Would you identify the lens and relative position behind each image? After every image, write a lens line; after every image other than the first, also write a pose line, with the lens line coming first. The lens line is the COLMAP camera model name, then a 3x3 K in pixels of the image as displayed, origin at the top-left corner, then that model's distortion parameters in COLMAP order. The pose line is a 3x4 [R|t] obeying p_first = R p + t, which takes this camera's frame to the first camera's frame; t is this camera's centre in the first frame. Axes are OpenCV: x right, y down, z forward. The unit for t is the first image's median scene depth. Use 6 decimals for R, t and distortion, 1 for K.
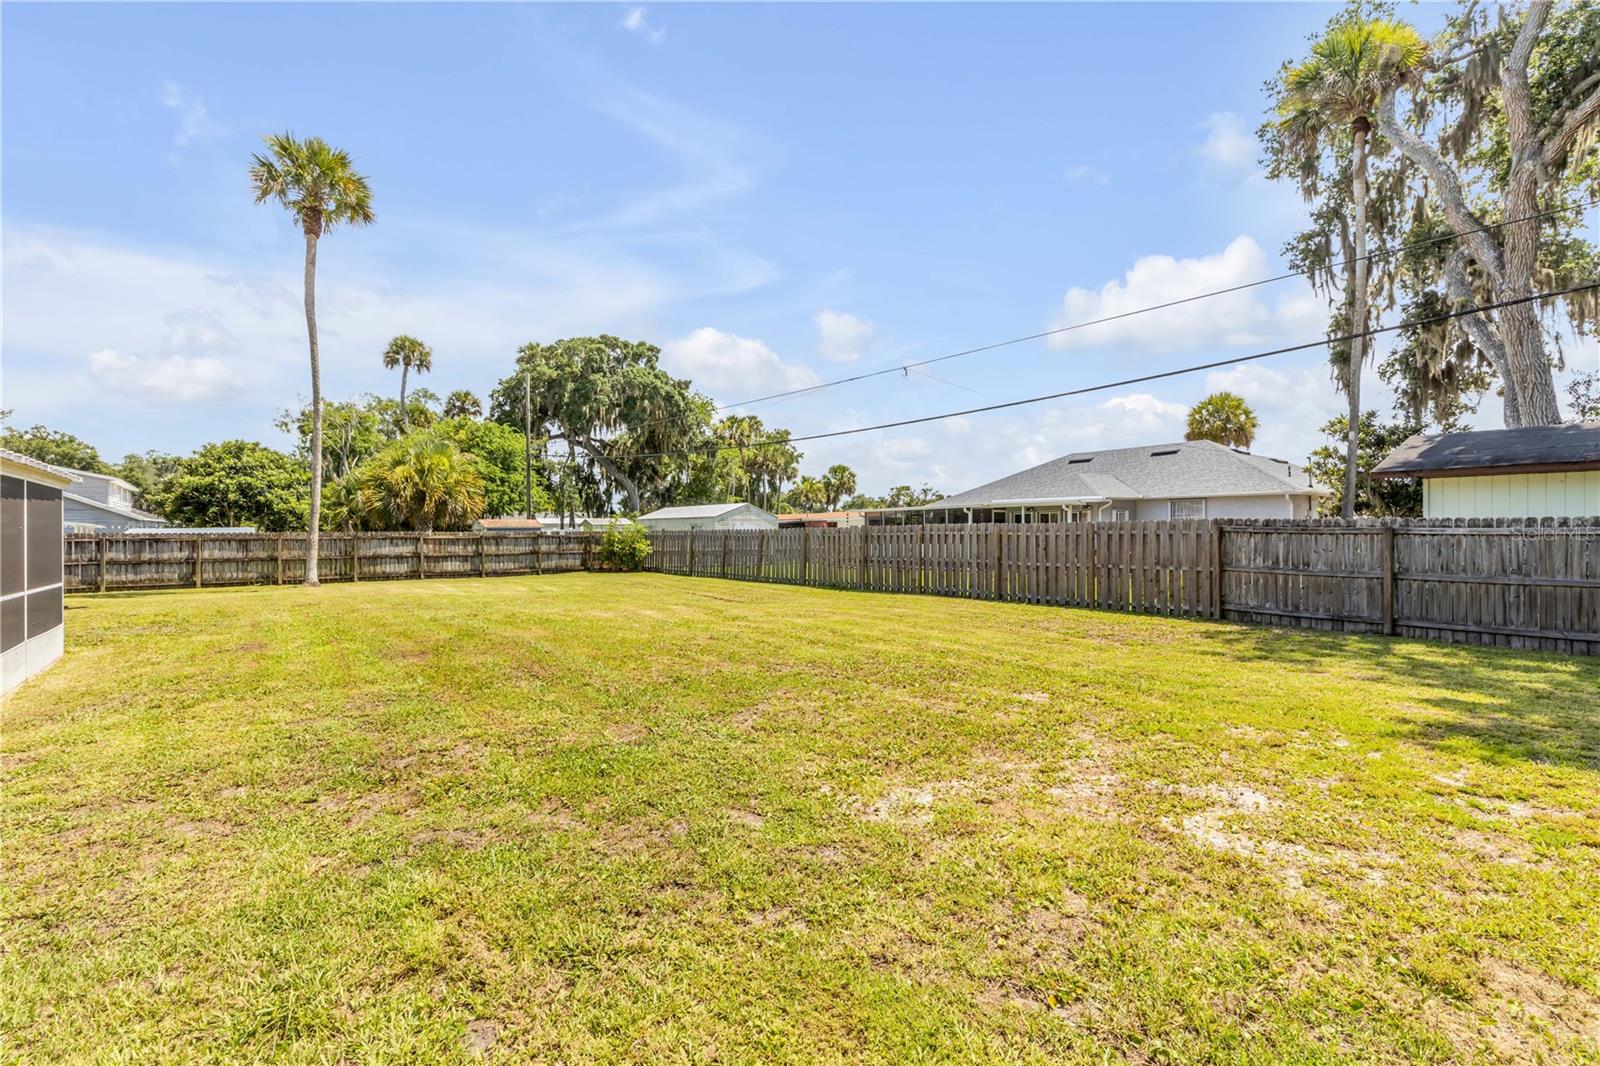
lens RADIAL K [[716.8, 0, 793.7], [0, 716.8, 533.0], [0, 0, 1]] dist [-0.005984, -0.000480]
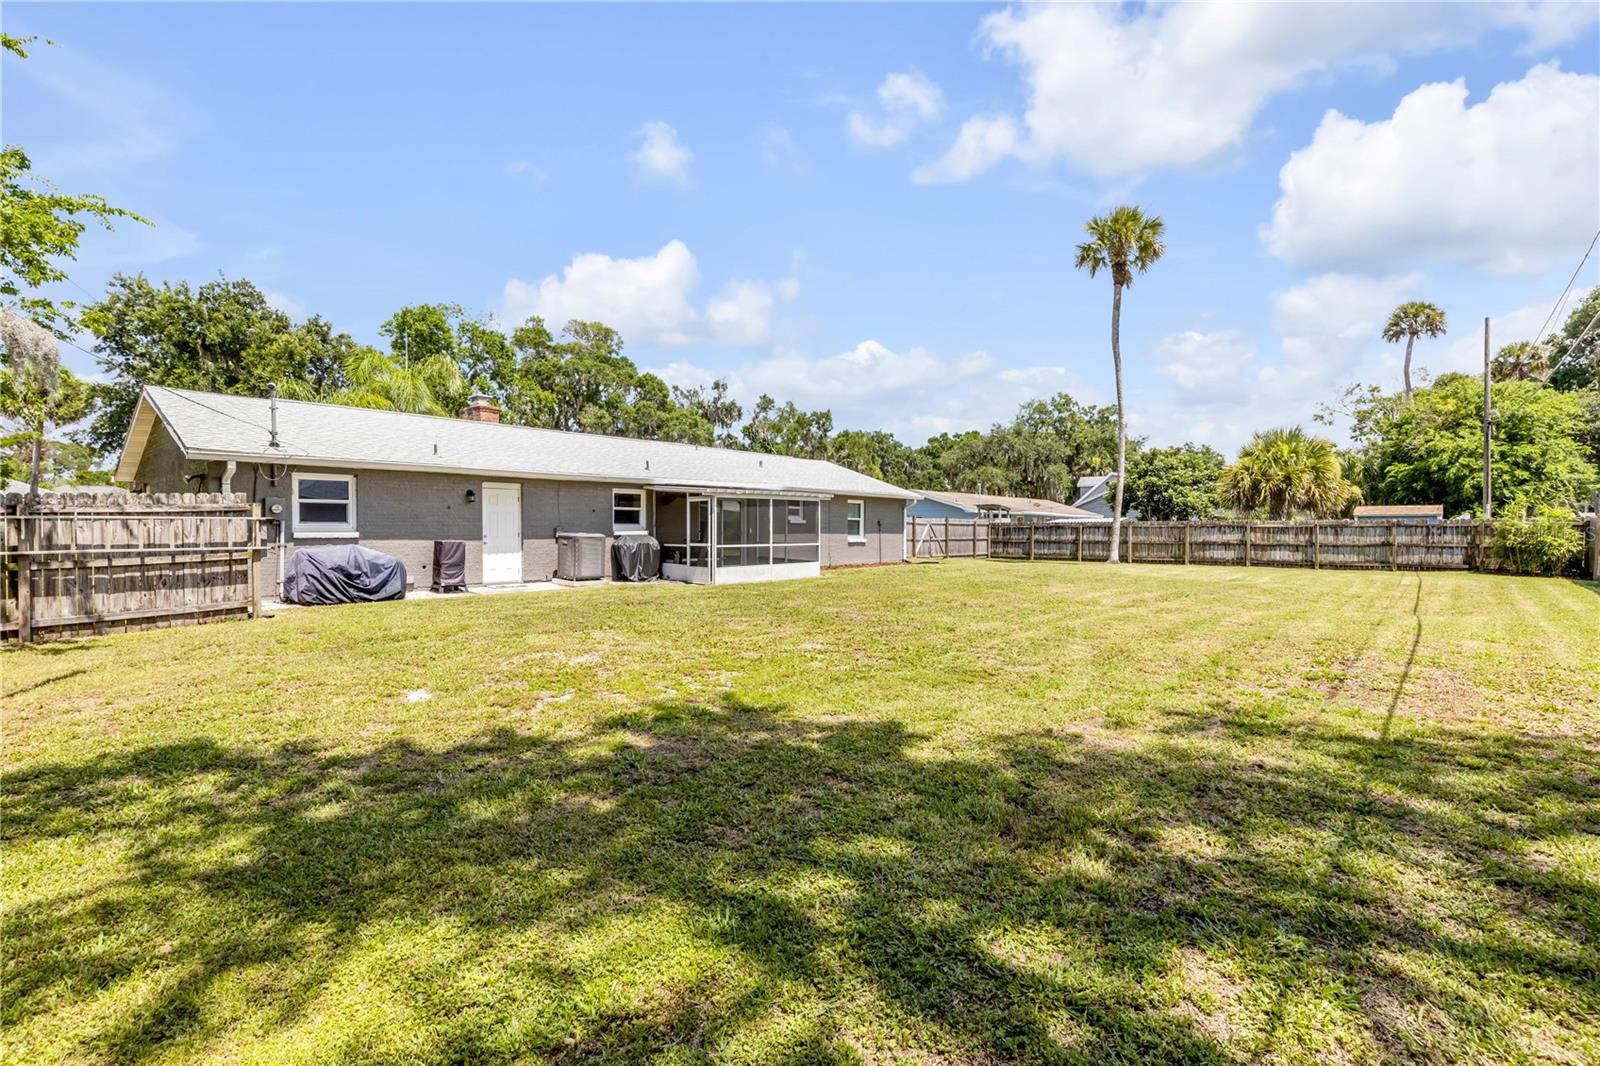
lens RADIAL K [[716.8, 0, 793.7], [0, 716.8, 533.0], [0, 0, 1]] dist [-0.005984, -0.000480]
pose [[0.157623, 0.010480, -0.987444, 0.393284], [-0.000065, 0.999944, 0.010602, 0.005494], [0.987499, -0.001607, 0.157615, 0.188793]]
